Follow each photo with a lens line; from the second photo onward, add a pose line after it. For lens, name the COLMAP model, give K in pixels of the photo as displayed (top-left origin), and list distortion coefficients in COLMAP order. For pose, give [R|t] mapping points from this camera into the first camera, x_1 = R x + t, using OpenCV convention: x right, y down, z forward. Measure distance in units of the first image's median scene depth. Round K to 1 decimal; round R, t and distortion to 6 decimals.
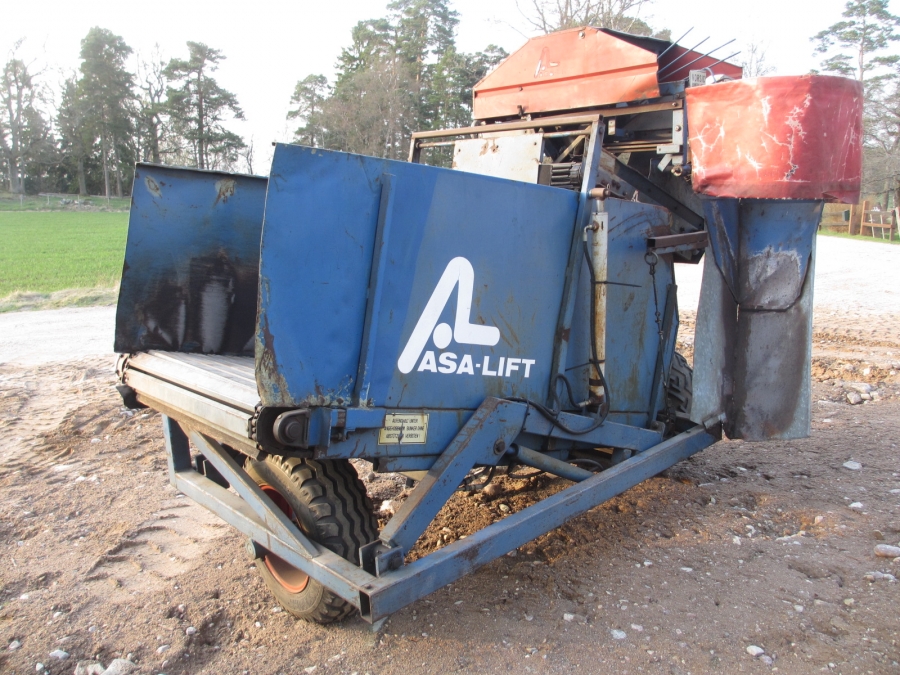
lens RADIAL K [[744.5, 0, 447.4], [0, 744.5, 335.8], [0, 0, 1]] dist [-0.069530, 0.033496]
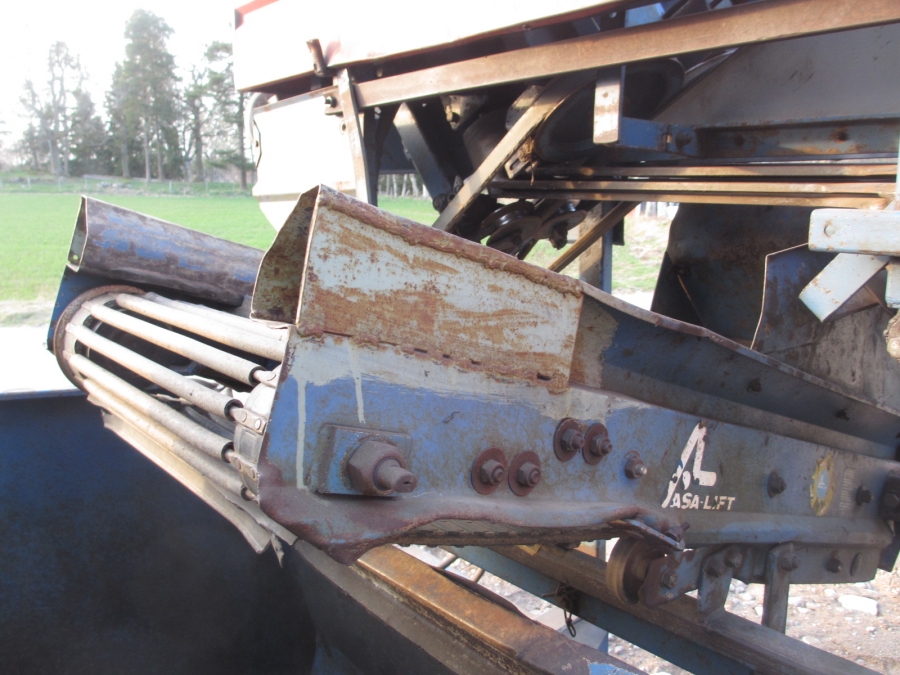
lens RADIAL K [[744.5, 0, 447.4], [0, 744.5, 335.8], [0, 0, 1]] dist [-0.069530, 0.033496]
pose [[0.997617, 0.029145, -0.062537, 0.253983], [-0.028045, 0.999437, 0.018389, -0.286007], [0.063038, -0.016591, 0.997873, 1.014708]]
